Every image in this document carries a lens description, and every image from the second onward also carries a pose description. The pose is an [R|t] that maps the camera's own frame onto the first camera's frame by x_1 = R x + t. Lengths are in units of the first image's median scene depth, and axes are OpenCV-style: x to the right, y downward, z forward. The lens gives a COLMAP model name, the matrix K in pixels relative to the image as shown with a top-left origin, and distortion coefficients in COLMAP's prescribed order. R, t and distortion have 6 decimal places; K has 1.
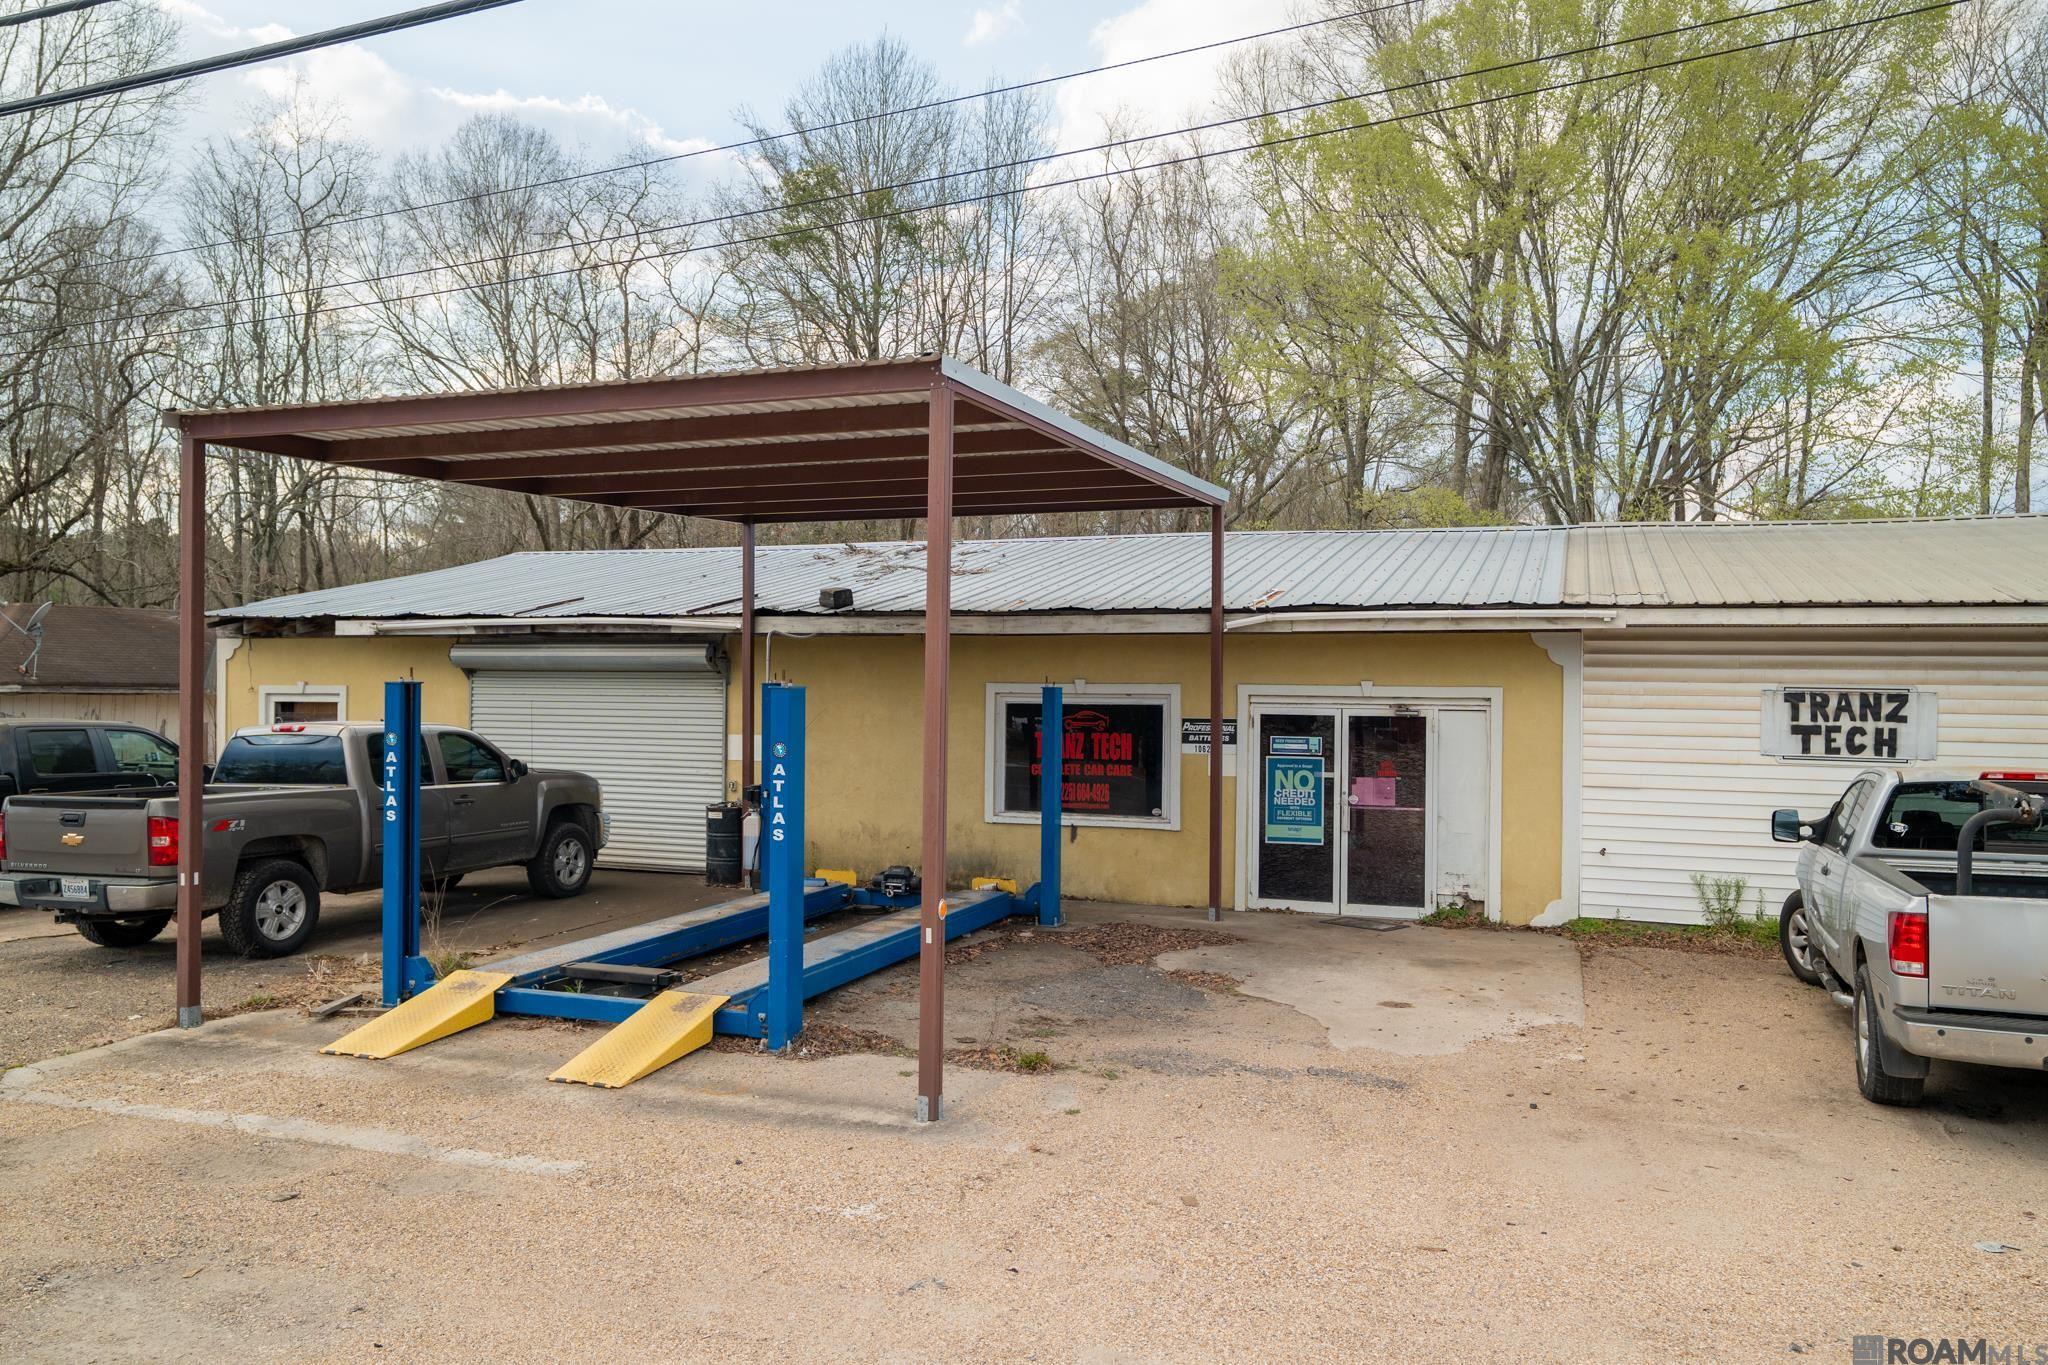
lens RADIAL K [[1459.1, 0, 1024.0], [0, 1459.1, 682.5], [0, 0, 1]] dist [-0.000831, 0.006339]
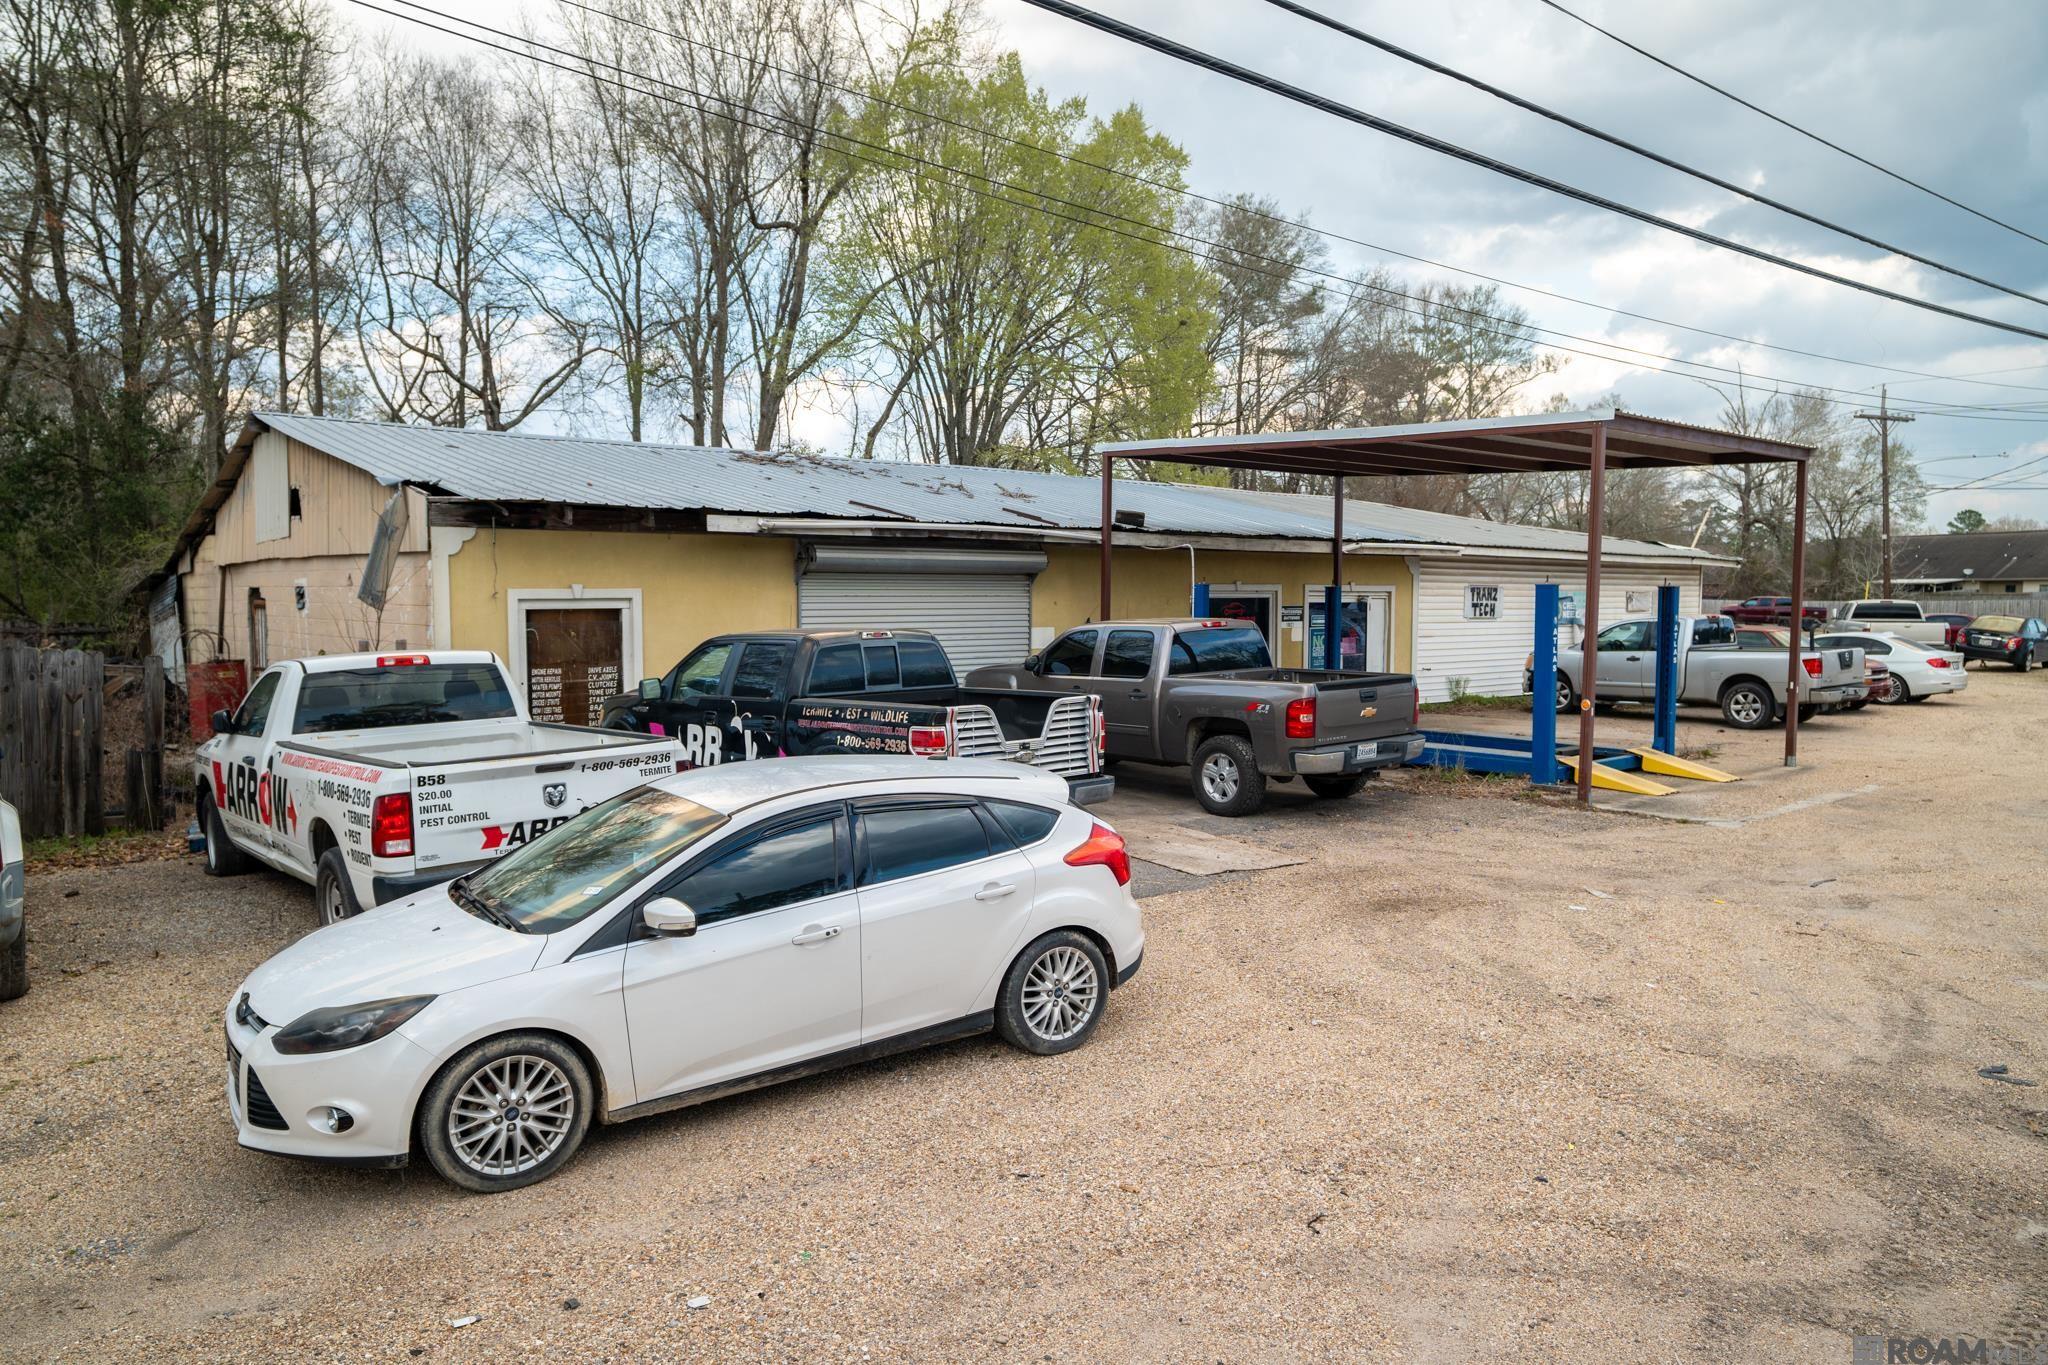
lens RADIAL K [[1404.1, 0, 1040.6], [0, 1404.1, 678.2], [0, 0, 1]] dist [-0.015608, 0.046044]
pose [[0.476916, -0.062068, 0.876755, -1.432861], [-0.001240, 0.997455, 0.071287, -0.005743], [-0.878948, -0.035086, 0.475625, 0.527549]]
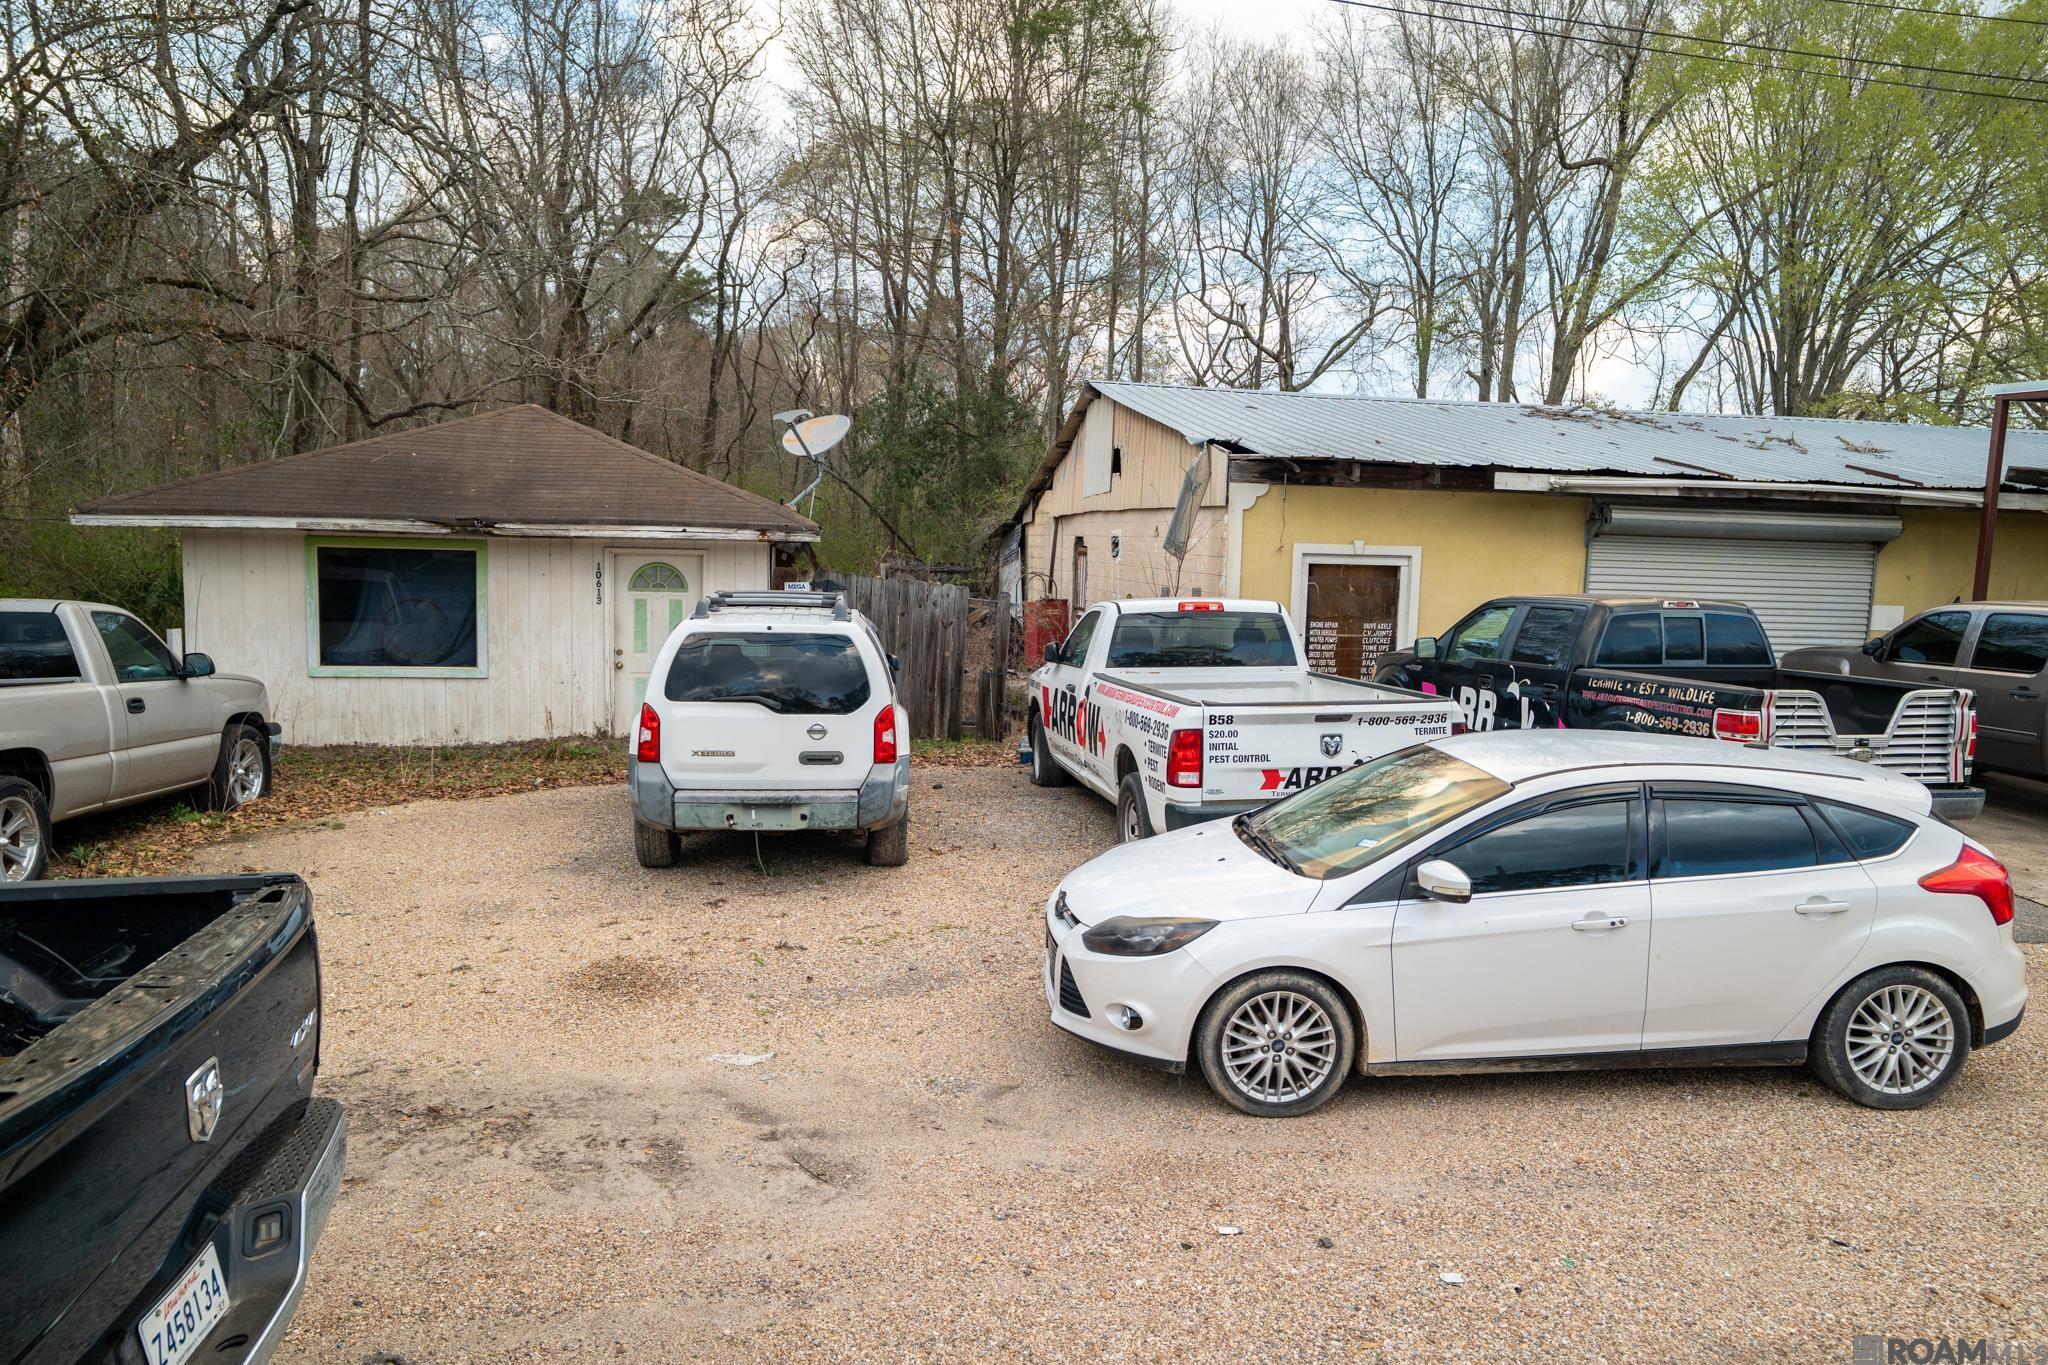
lens RADIAL K [[1383.1, 0, 1024.0], [0, 1383.1, 682.5], [0, 0, 1]] dist [-0.009127, 0.036675]
pose [[0.859338, -0.033847, 0.510287, -1.431577], [-0.025426, 0.993746, 0.108732, -0.001110], [-0.510776, -0.106412, 0.853103, 0.557063]]
